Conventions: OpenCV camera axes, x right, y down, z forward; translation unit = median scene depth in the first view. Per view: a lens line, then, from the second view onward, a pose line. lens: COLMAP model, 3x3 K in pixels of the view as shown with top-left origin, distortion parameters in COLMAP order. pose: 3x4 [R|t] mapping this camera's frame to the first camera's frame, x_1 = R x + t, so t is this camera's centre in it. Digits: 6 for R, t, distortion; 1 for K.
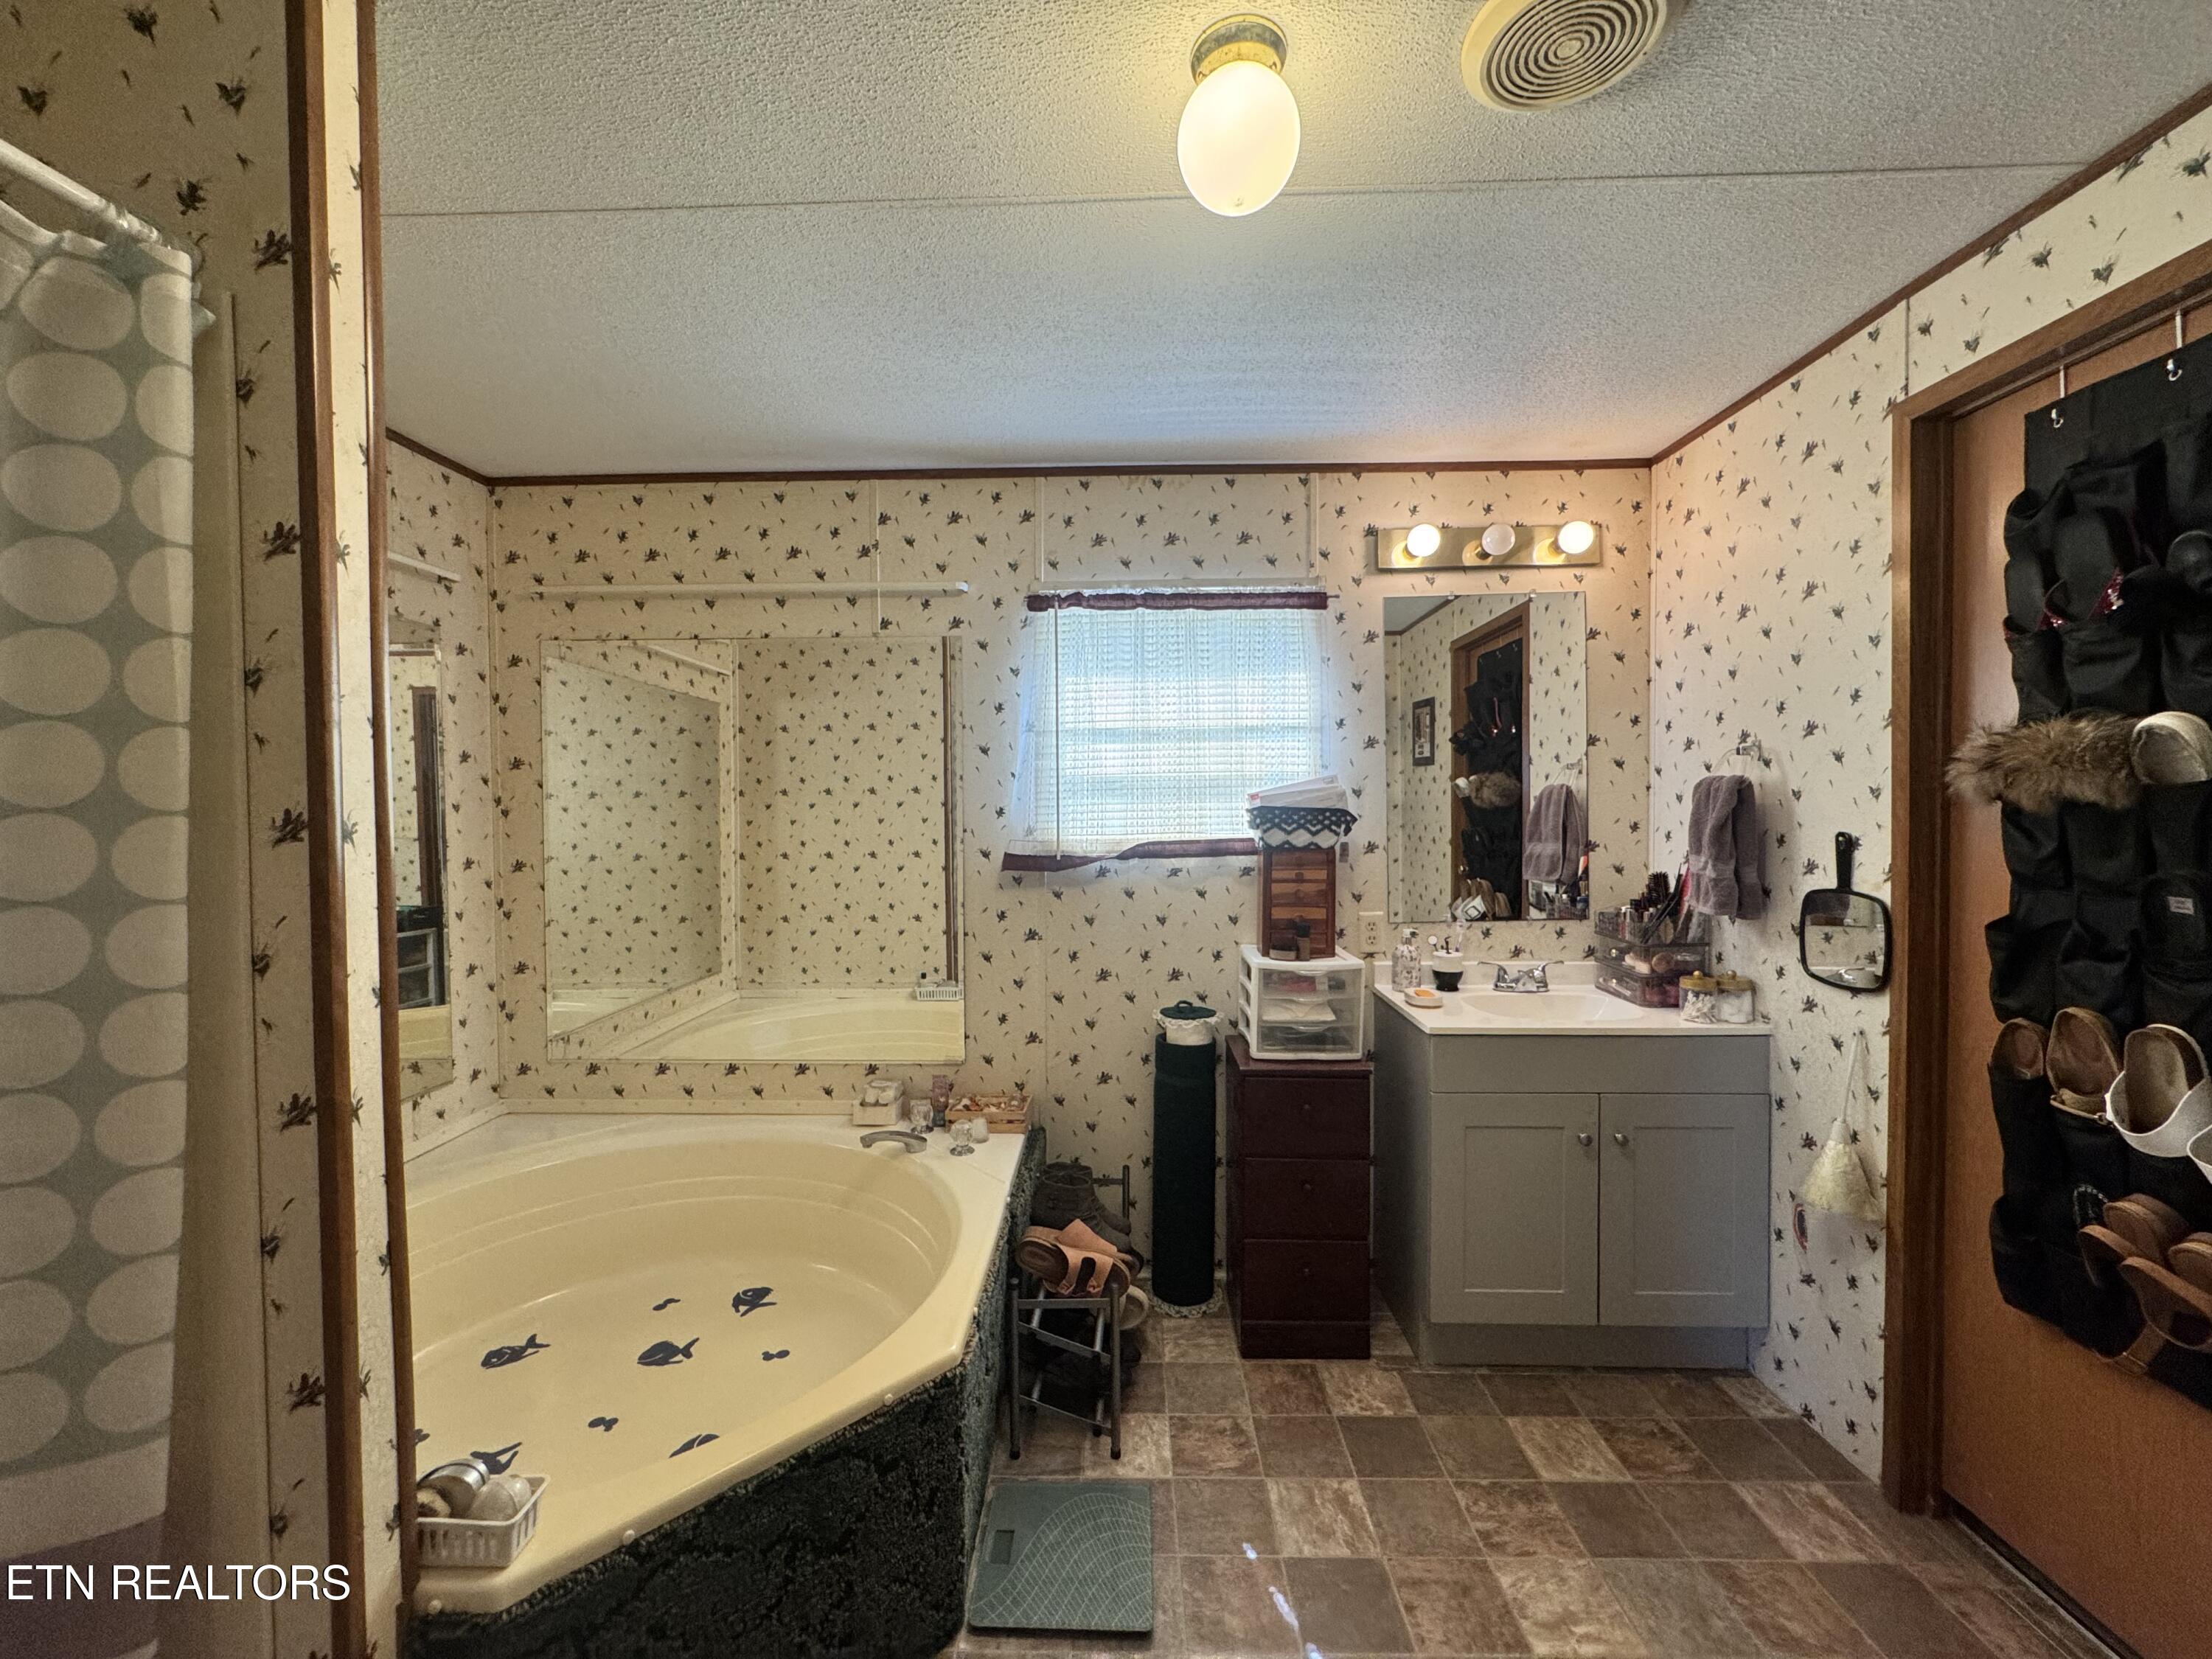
lens RADIAL K [[888.0, 0, 1104.7], [0, 888.0, 826.4], [0, 0, 1]] dist [-0.003277, 0.000549]
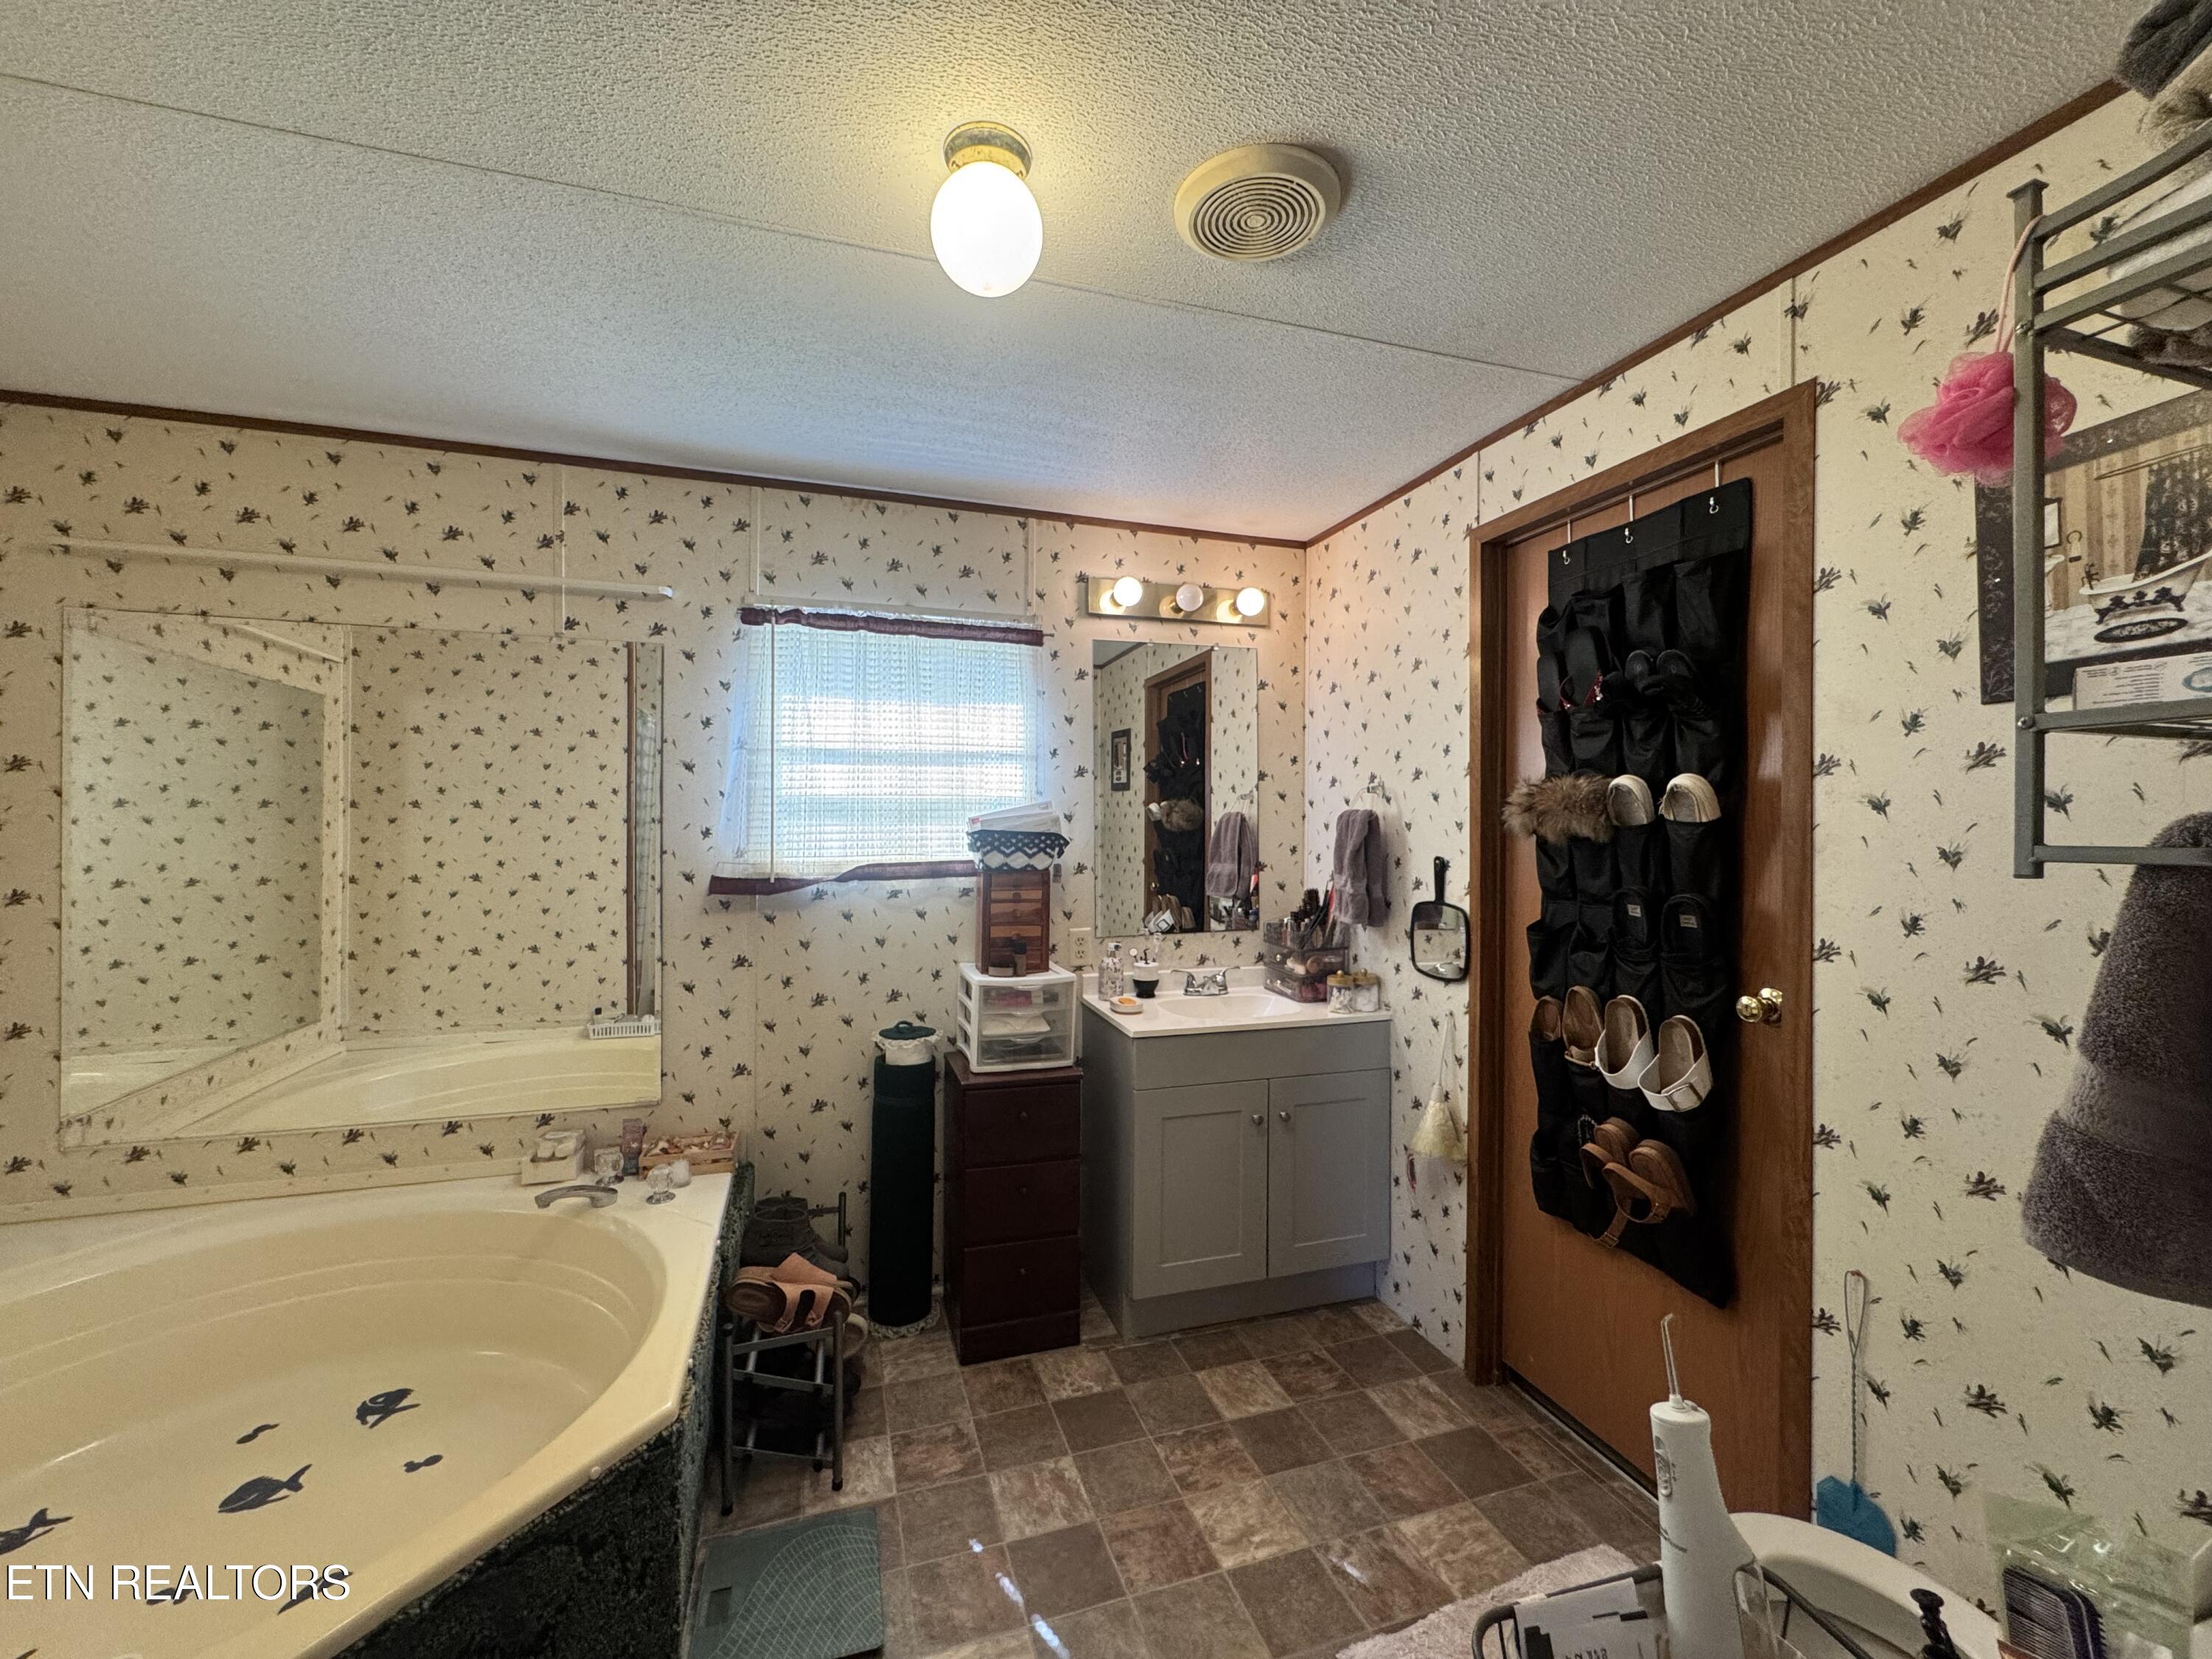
lens RADIAL K [[888.0, 0, 1107.0], [0, 888.0, 826.3], [0, 0, 1]] dist [-0.003277, 0.000549]
pose [[0.943165, 0.011130, 0.332139, -0.036257], [-0.005215, 0.999812, -0.018697, -0.009223], [-0.332285, 0.015902, 0.943045, -0.040077]]
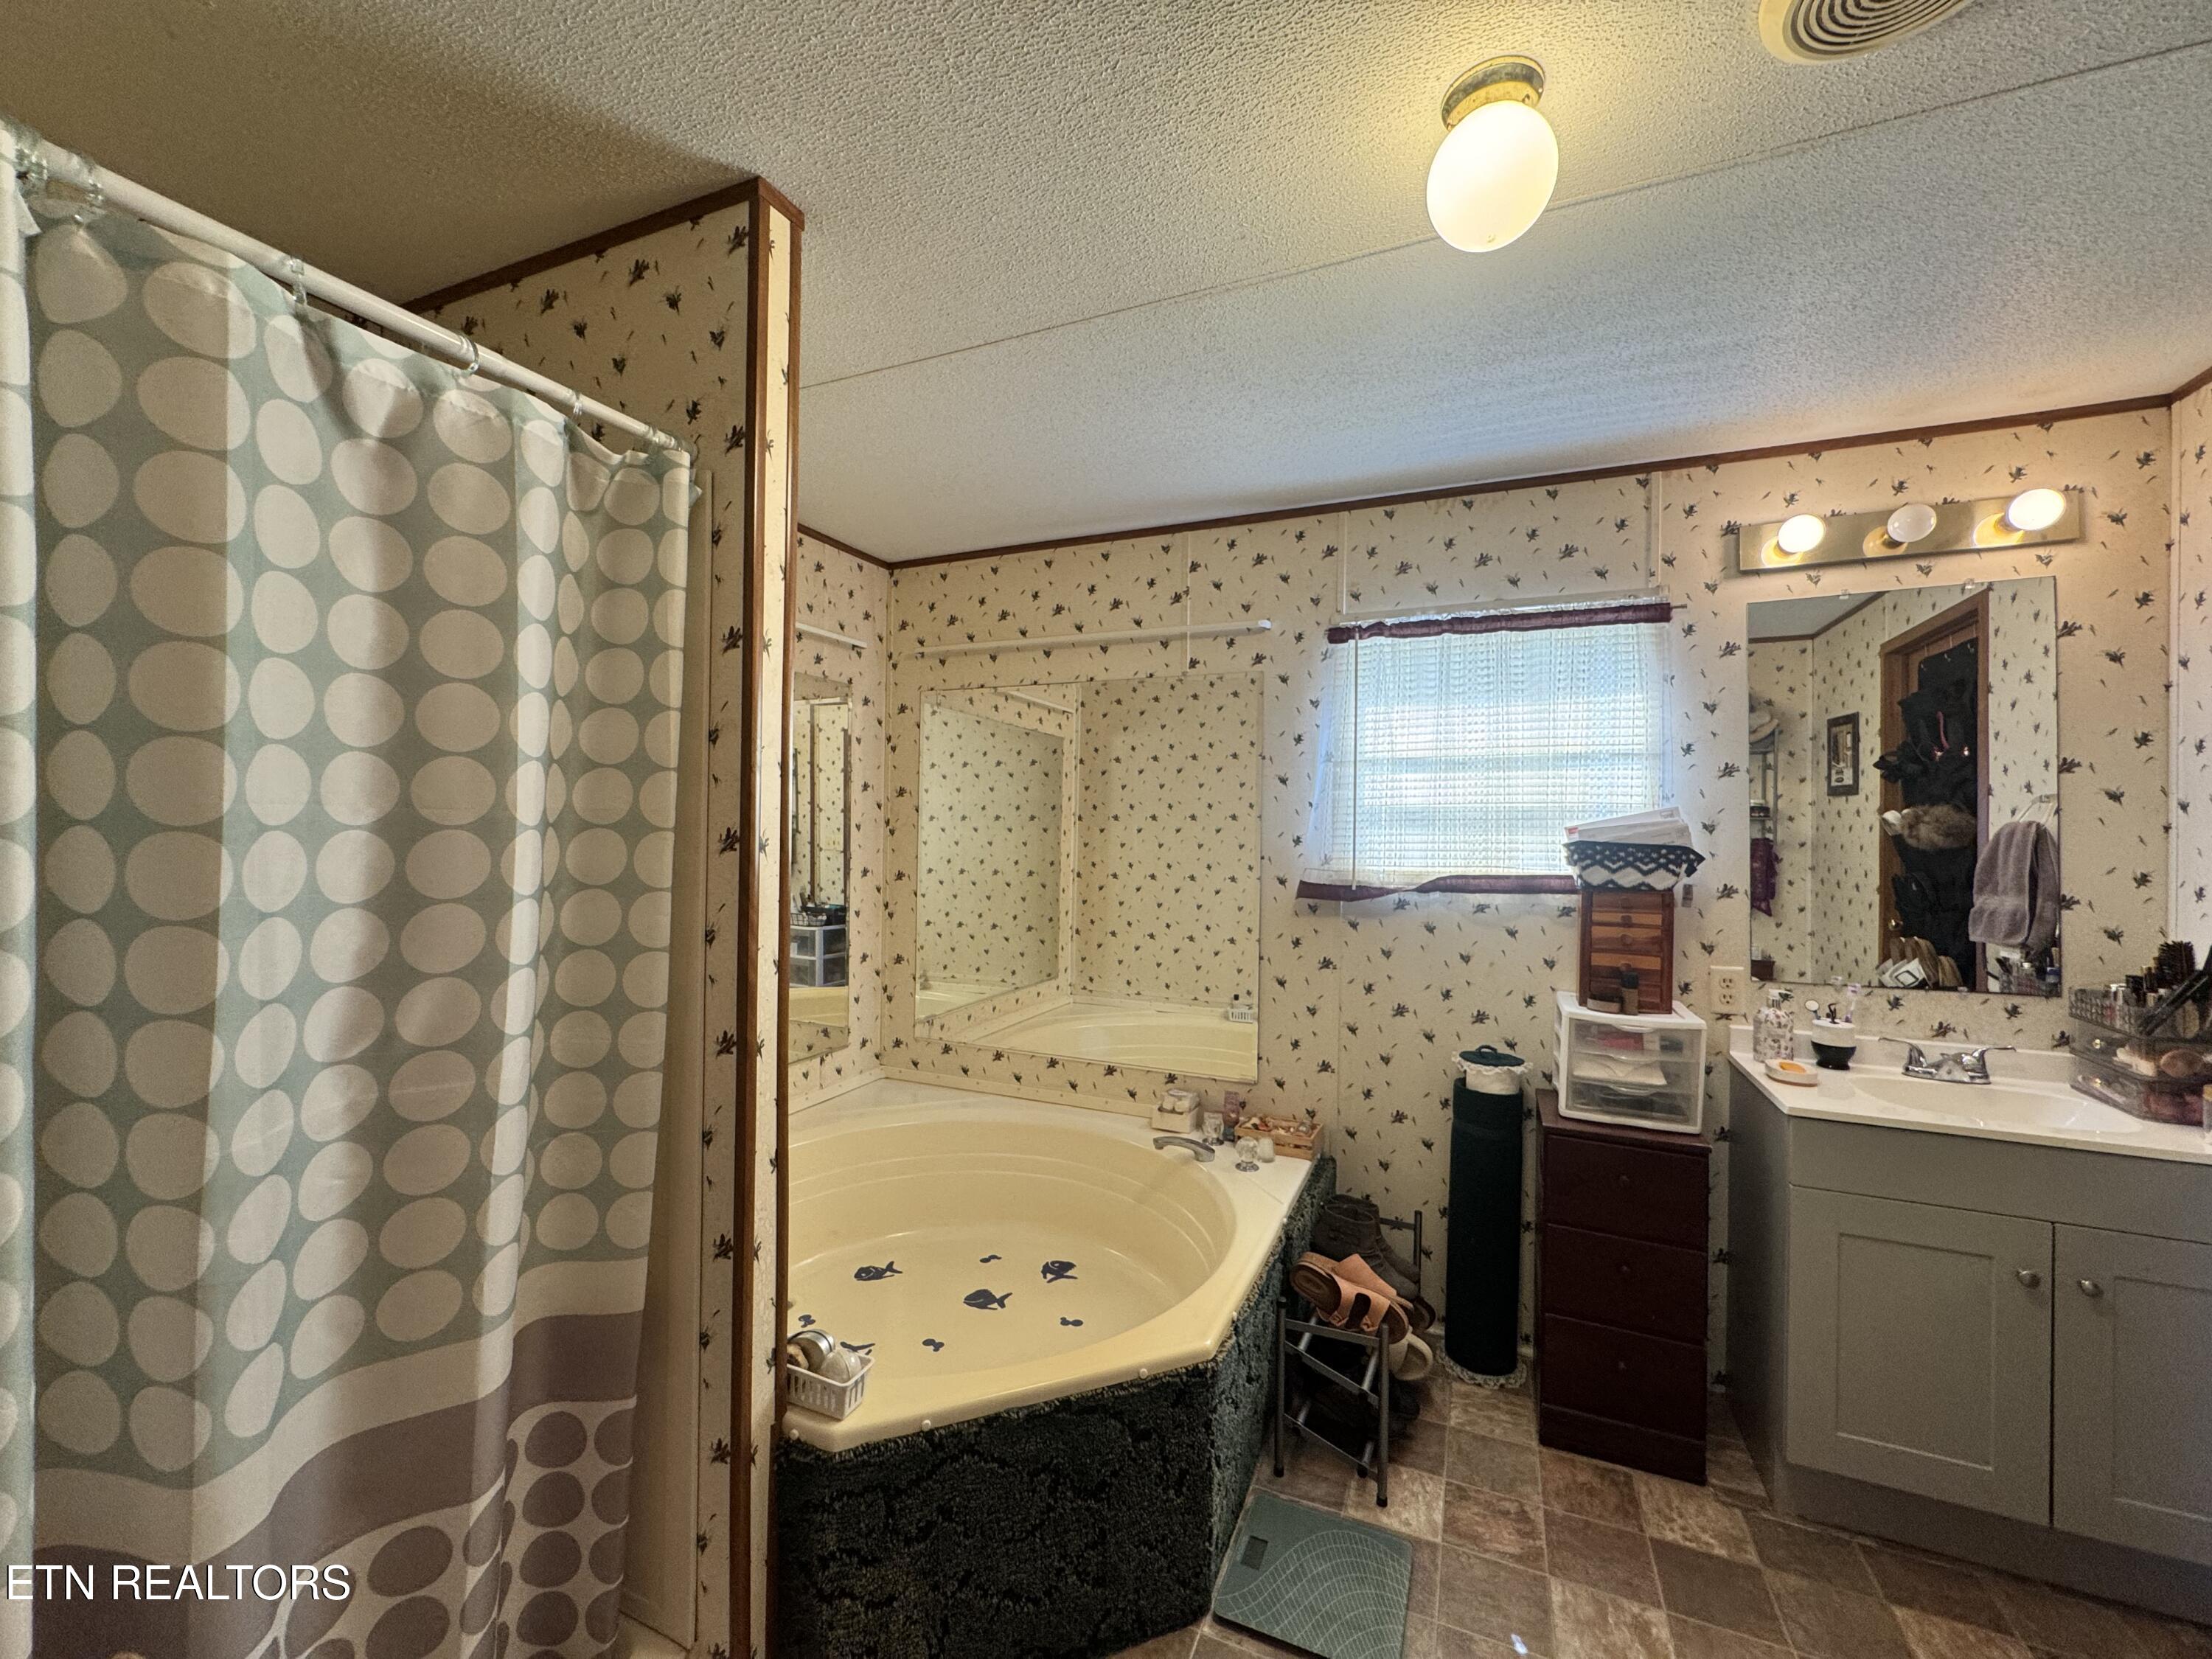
lens RADIAL K [[888.0, 0, 1101.9], [0, 888.0, 826.1], [0, 0, 1]] dist [-0.003277, 0.000549]
pose [[0.925597, 0.017212, -0.378120, 0.074435], [-0.028418, 0.999306, -0.024075, -0.002227], [0.377443, 0.033029, 0.925444, -0.038868]]
